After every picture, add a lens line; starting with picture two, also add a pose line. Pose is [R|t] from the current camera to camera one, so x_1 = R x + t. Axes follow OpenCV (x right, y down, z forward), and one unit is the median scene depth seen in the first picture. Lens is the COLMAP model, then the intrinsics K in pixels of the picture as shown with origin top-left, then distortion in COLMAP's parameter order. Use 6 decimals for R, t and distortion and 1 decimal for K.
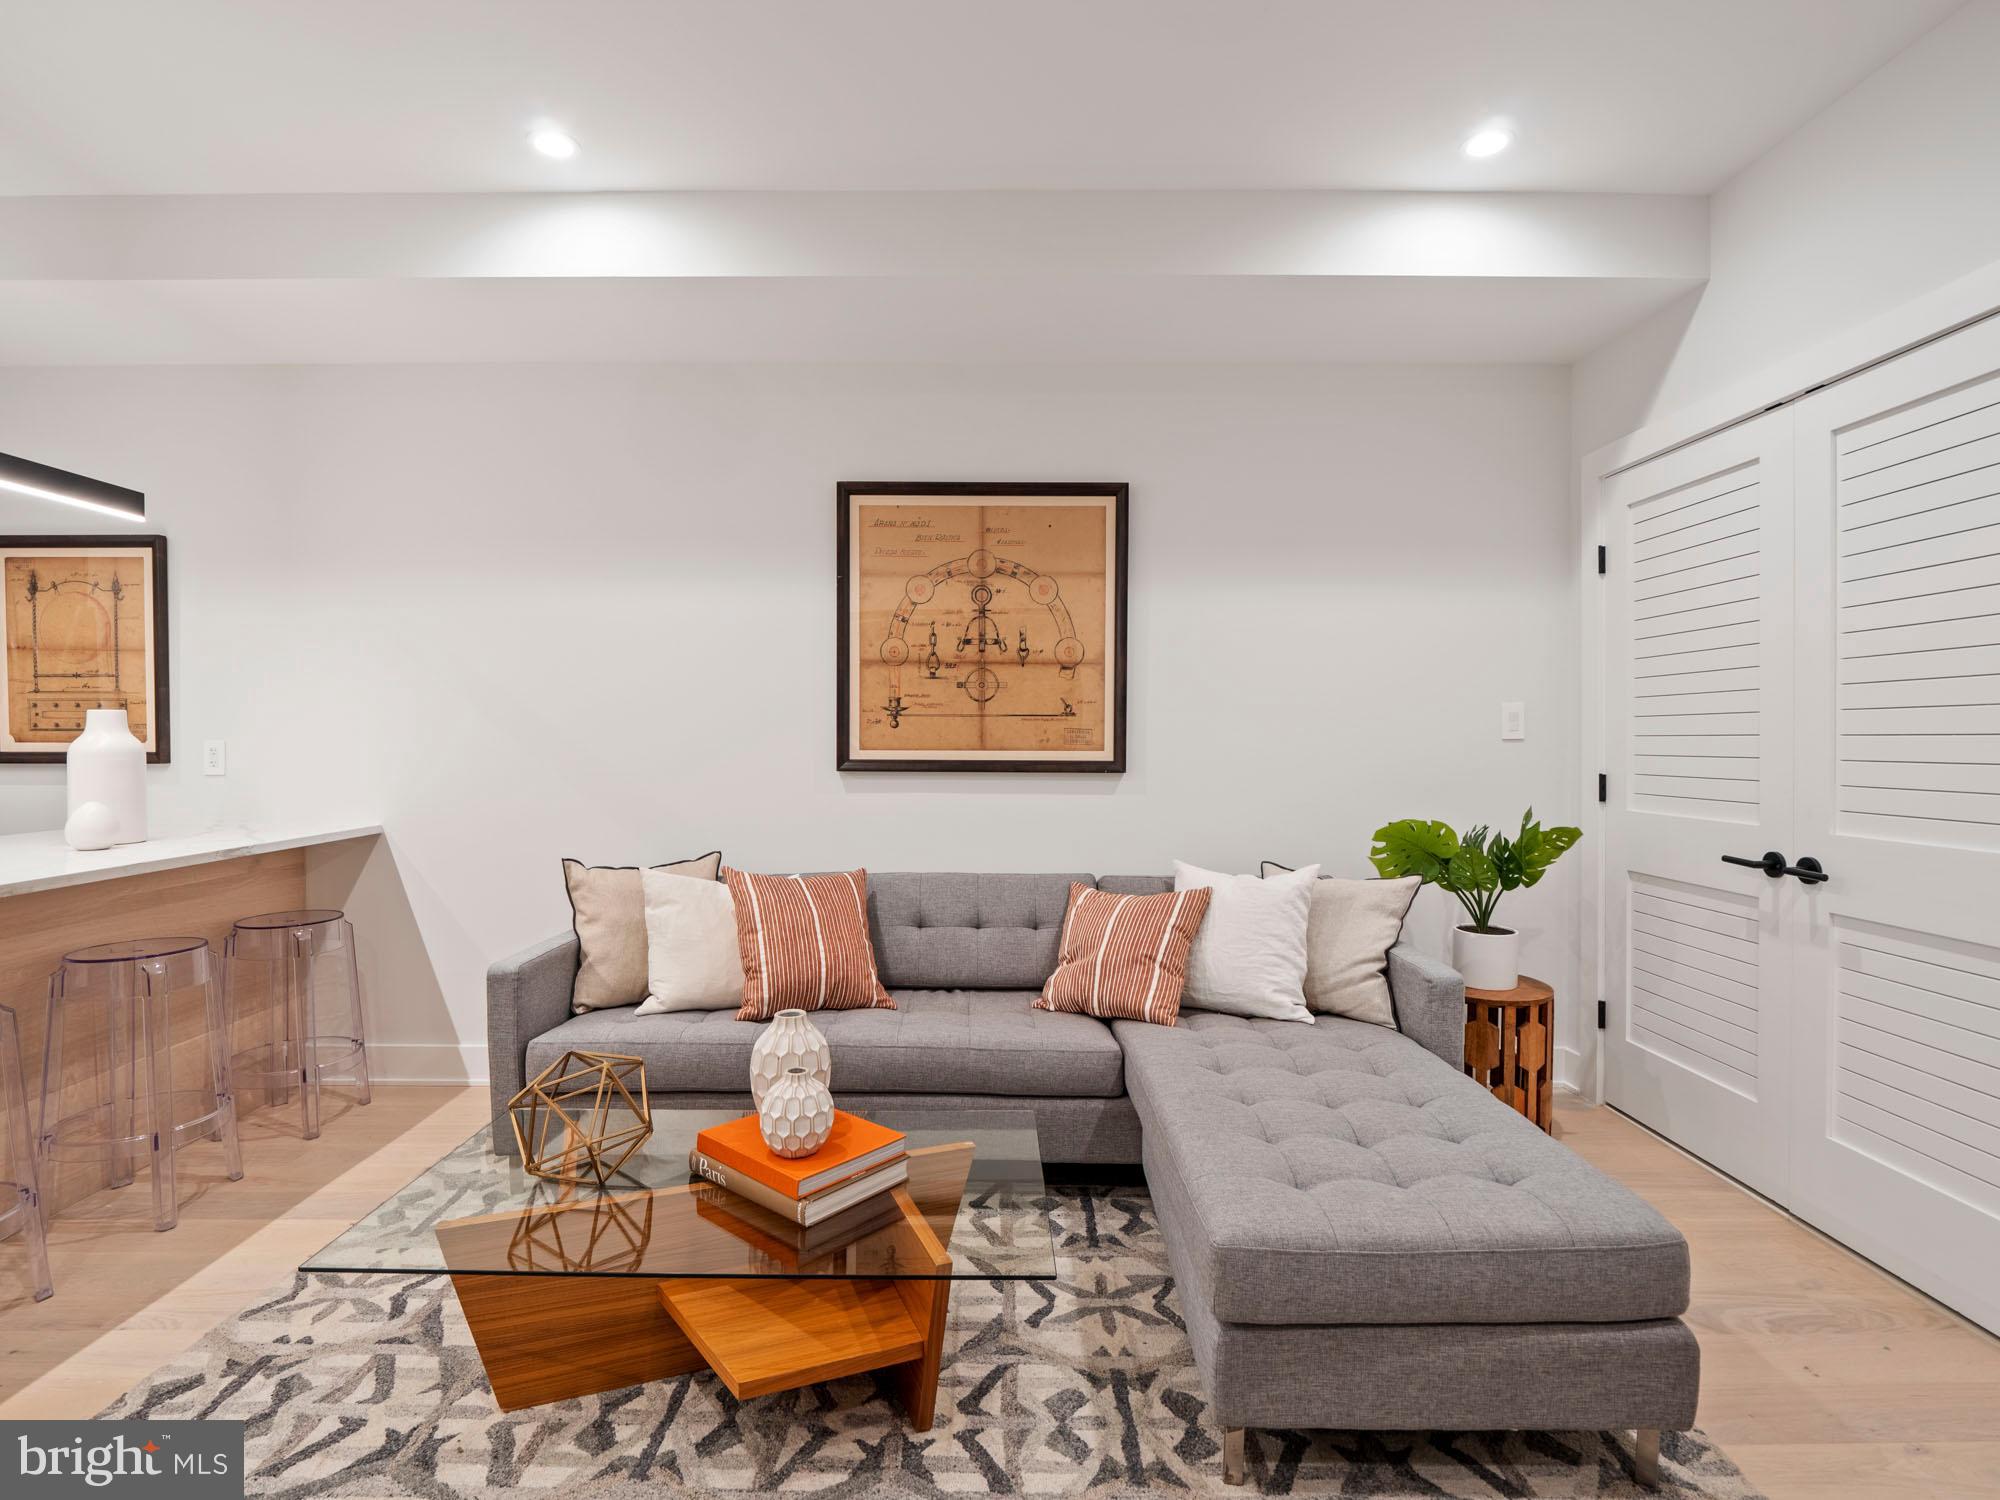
lens RADIAL K [[982.5, 0, 990.4], [0, 982.5, 746.0], [0, 0, 1]] dist [-0.005146, -0.005232]
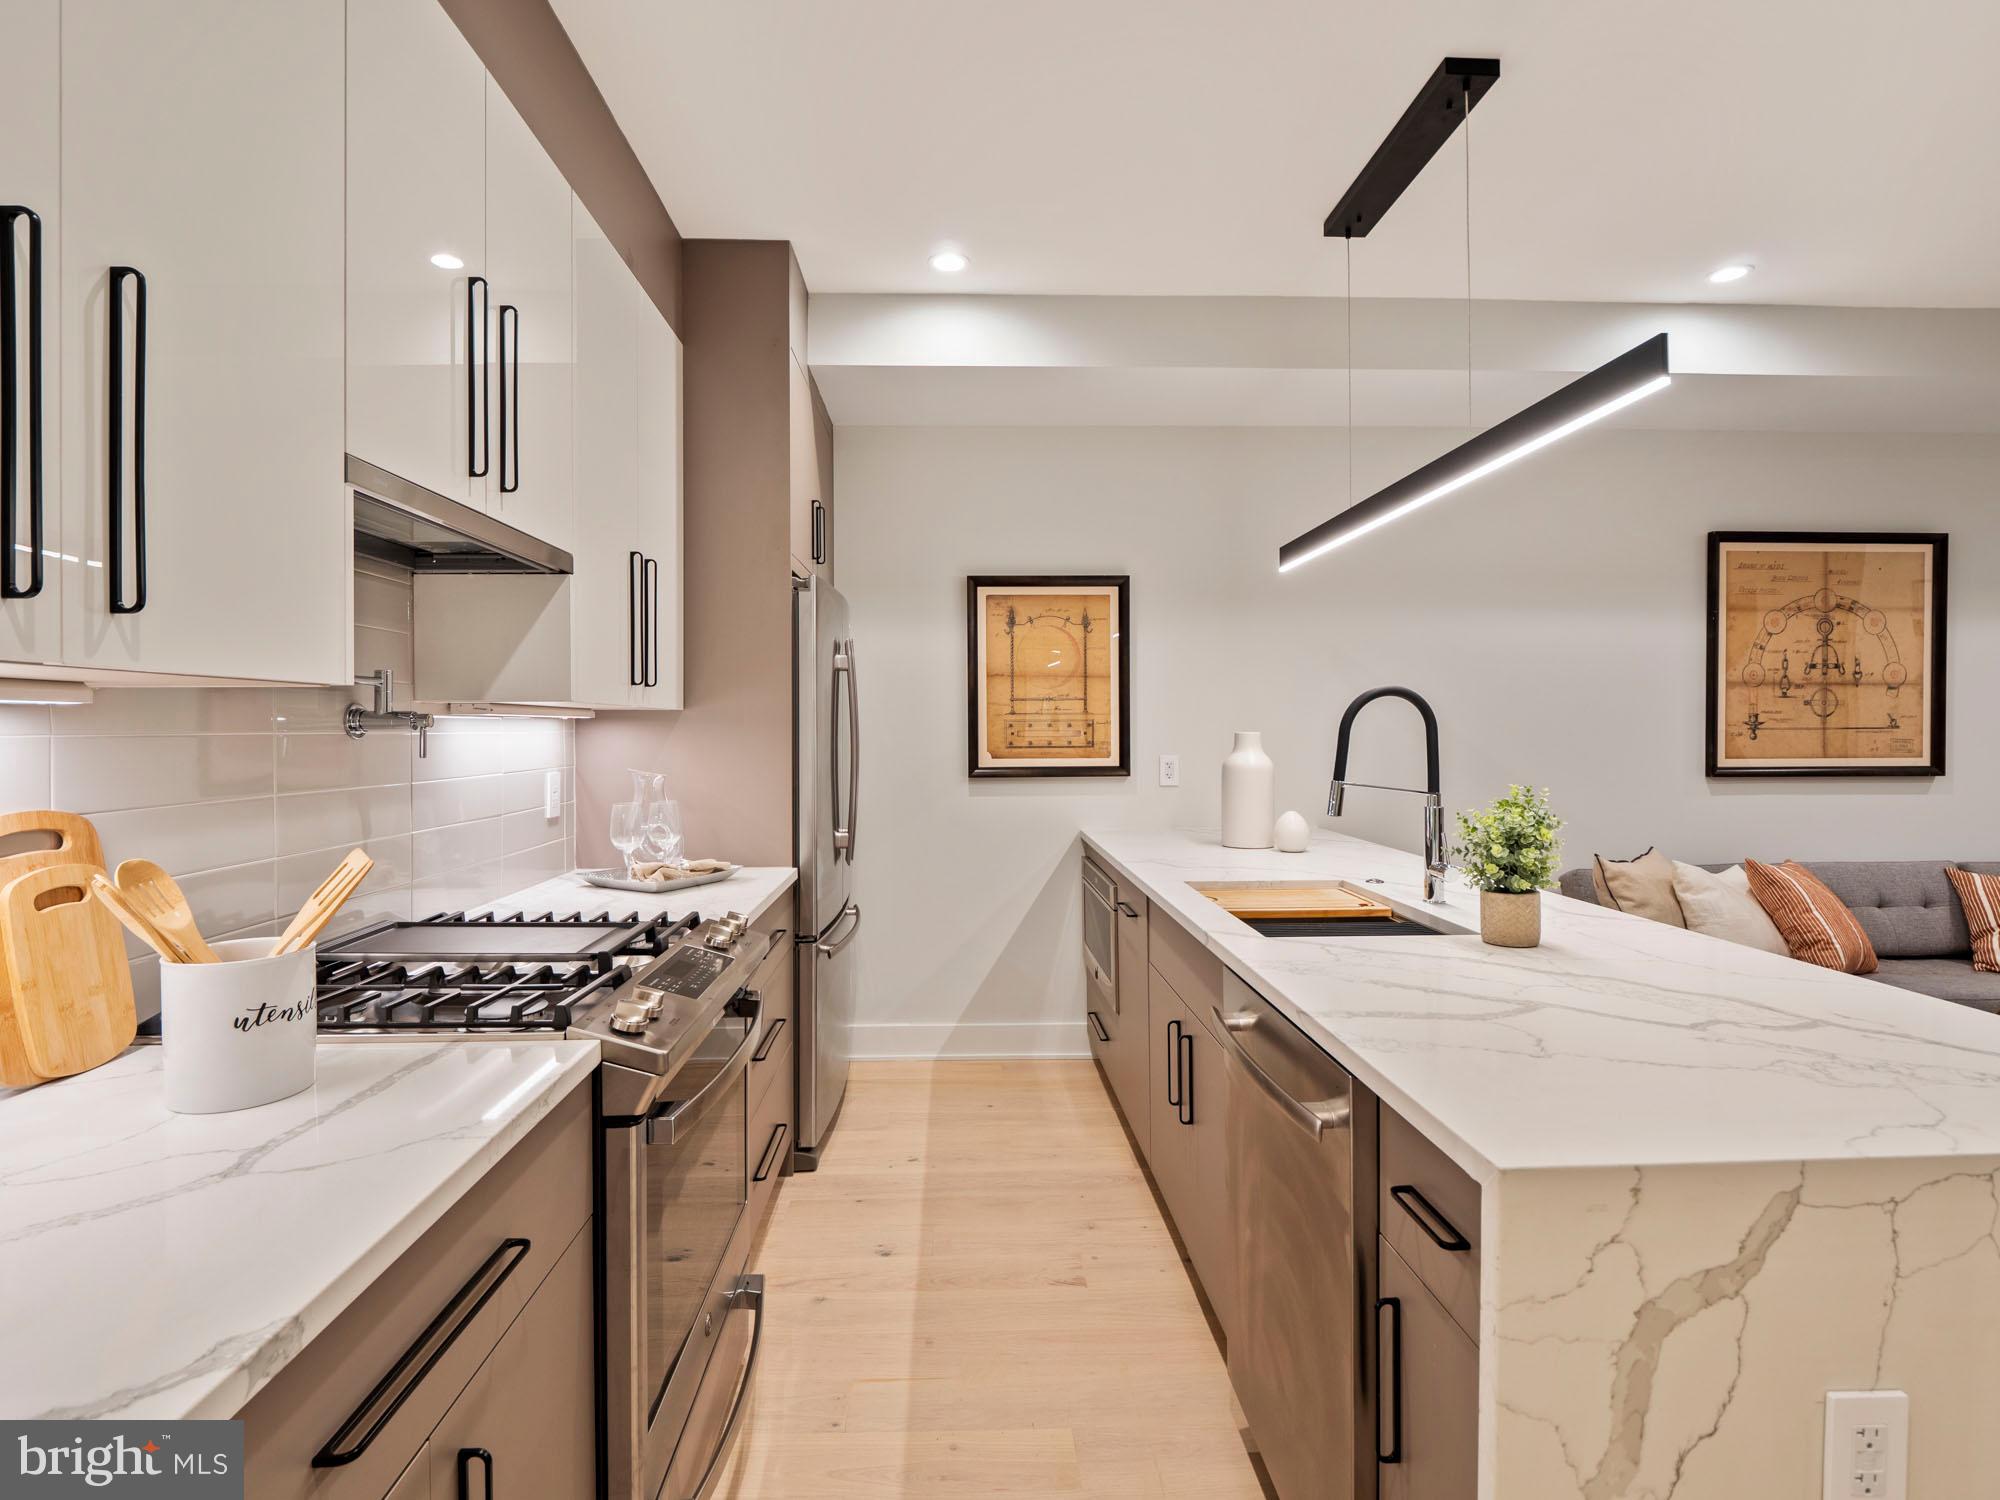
lens RADIAL K [[982.5, 0, 993.9], [0, 982.5, 736.0], [0, 0, 1]] dist [-0.005146, -0.005232]
pose [[0.999443, -0.007902, 0.032423, -1.225494], [0.008092, 0.999951, -0.005733, -0.027401], [-0.032376, 0.005992, 0.999458, -0.166625]]
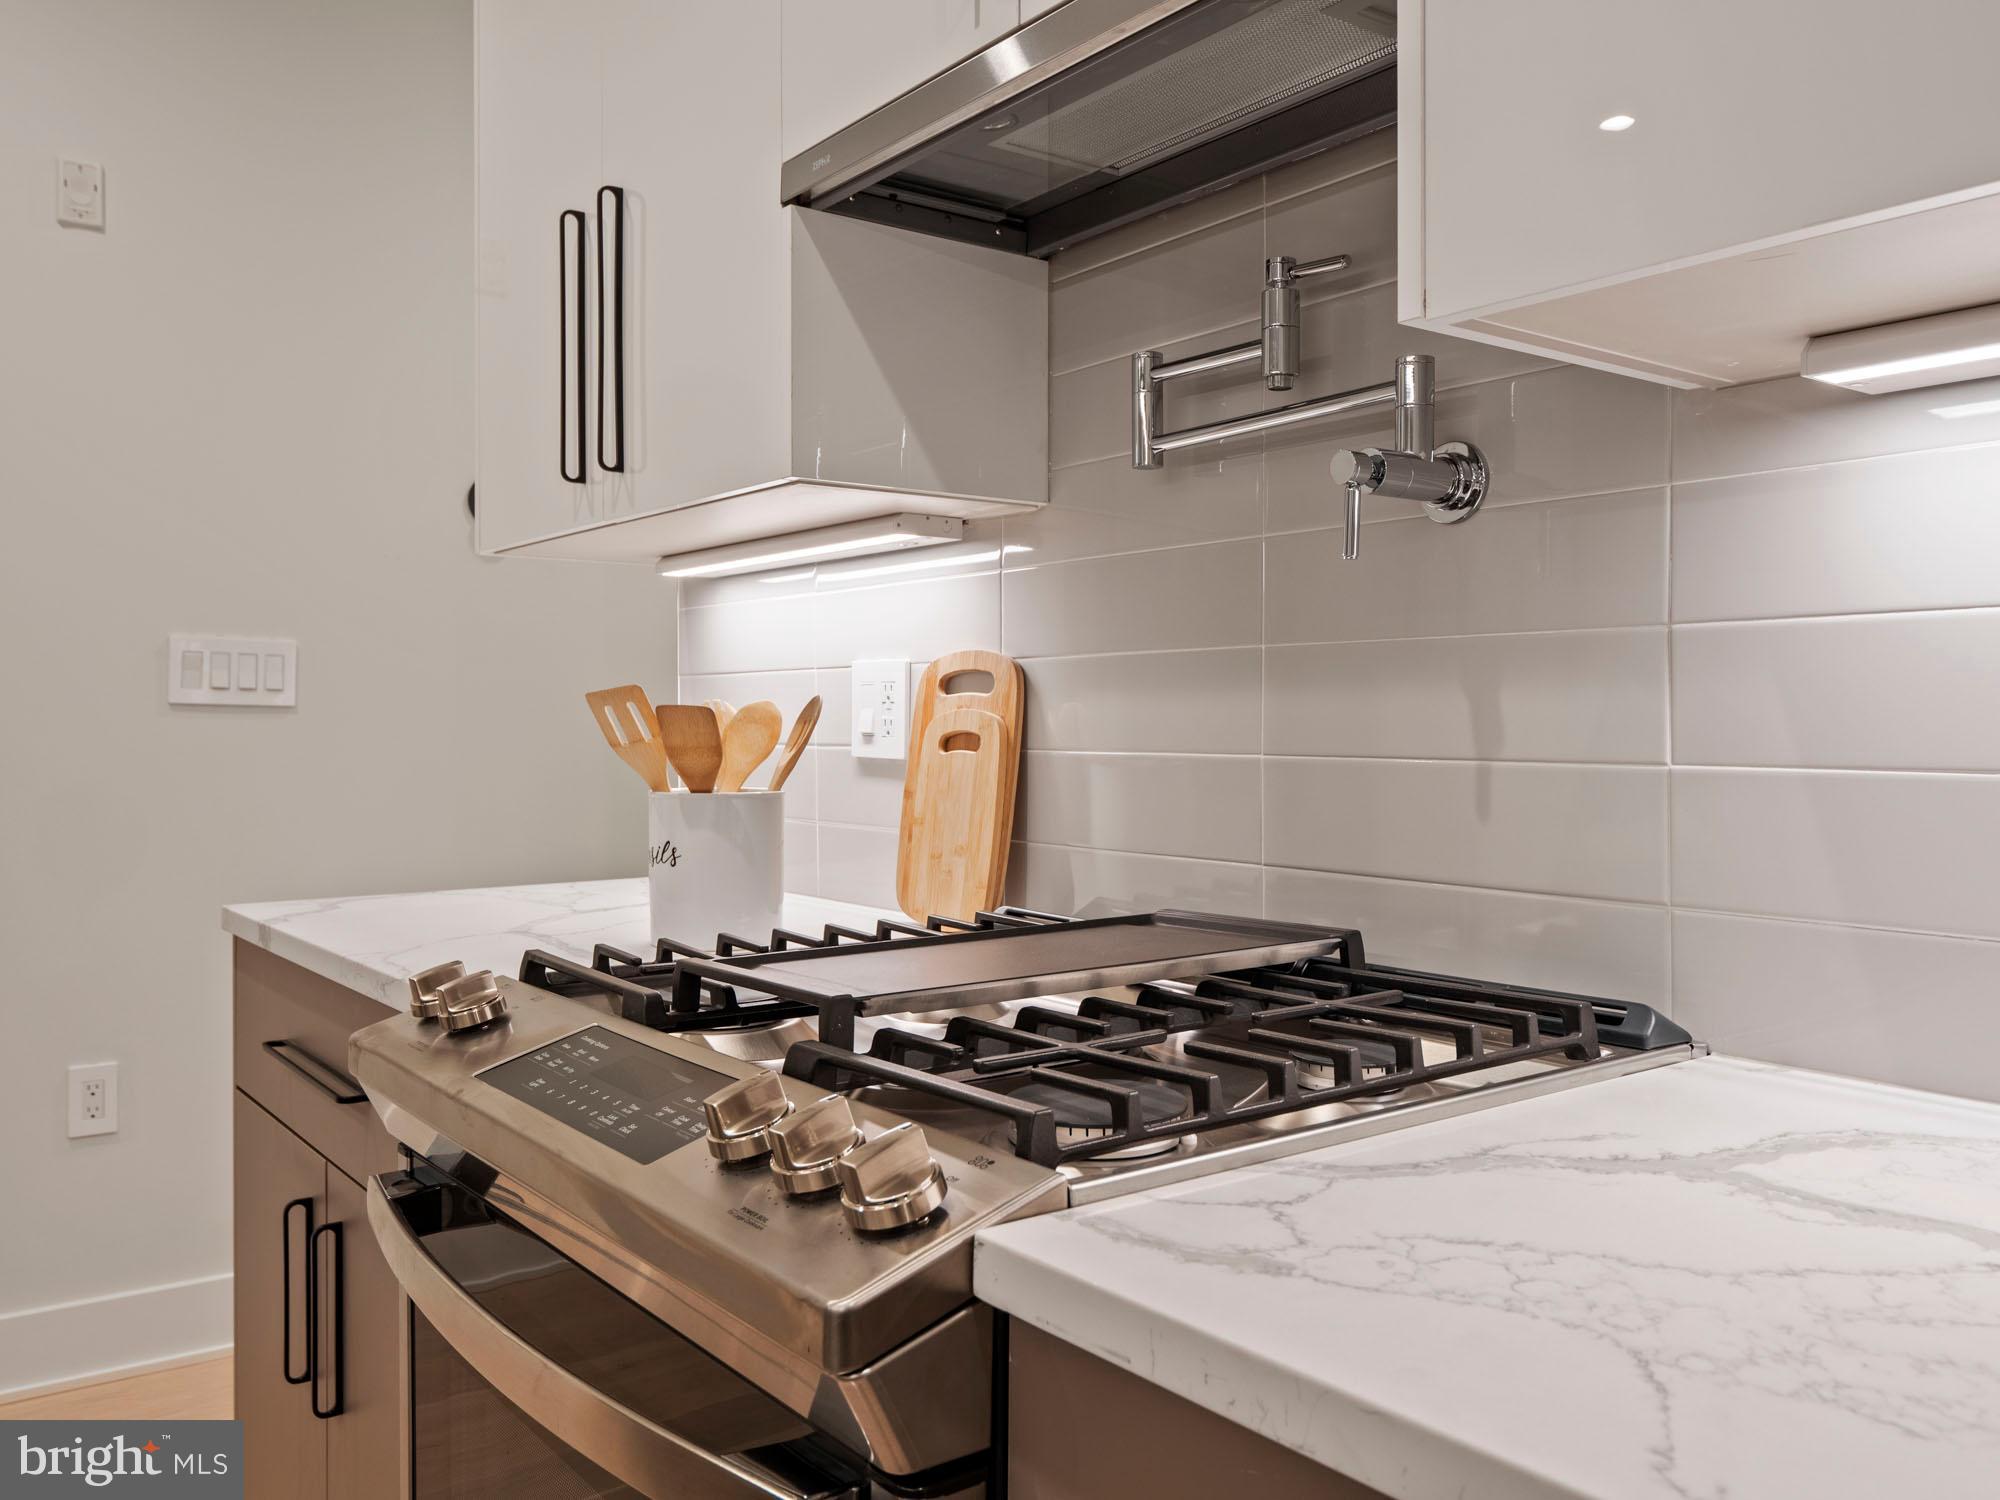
lens RADIAL K [[1599.9, 0, 1006.0], [0, 1599.9, 740.4], [0, 0, 1]] dist [-0.010651, -0.000962]
pose [[-0.798395, -0.001024, -0.602133, -1.242716], [-0.015462, 0.999704, 0.018803, 0.021067], [0.601936, 0.024322, -0.798174, 0.748137]]
